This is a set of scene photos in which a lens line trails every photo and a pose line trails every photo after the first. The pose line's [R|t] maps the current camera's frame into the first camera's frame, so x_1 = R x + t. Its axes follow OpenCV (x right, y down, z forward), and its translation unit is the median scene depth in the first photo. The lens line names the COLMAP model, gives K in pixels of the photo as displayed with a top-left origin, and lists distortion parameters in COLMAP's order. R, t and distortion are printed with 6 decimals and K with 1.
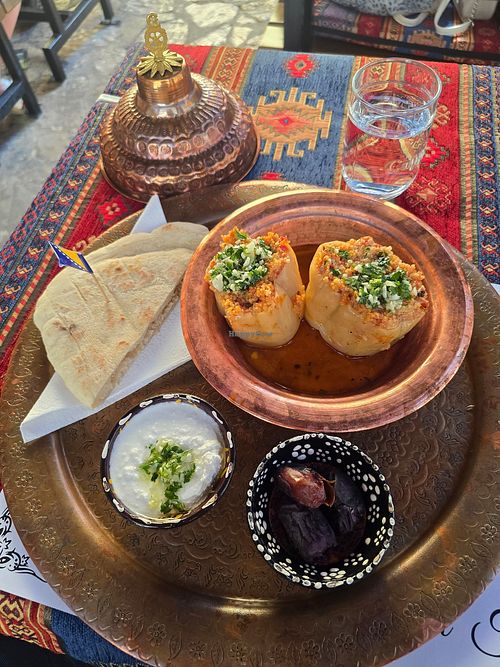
lens RADIAL K [[443.4, 0, 253.1], [0, 443.4, 335.7], [0, 0, 1]] dist [0.005372, -0.008942]
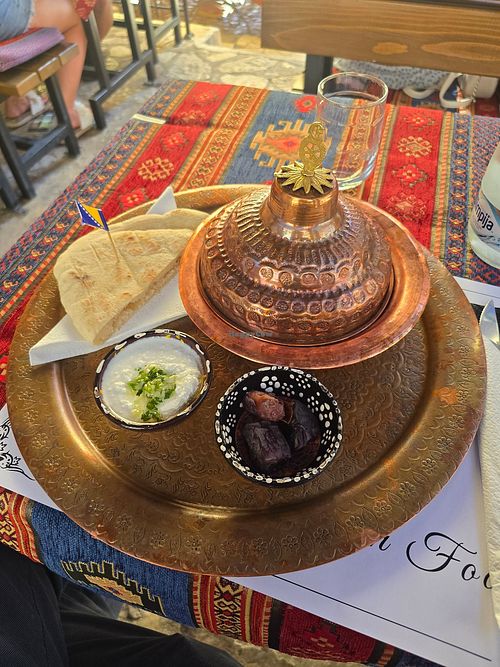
lens RADIAL K [[443.4, 0, 253.1], [0, 443.4, 335.7], [0, 0, 1]] dist [0.005372, -0.008942]
pose [[0.996109, 0.084682, -0.024404, 0.078970], [-0.087086, 0.988298, -0.125233, 0.264474], [0.013514, 0.126871, 0.991827, -0.140920]]
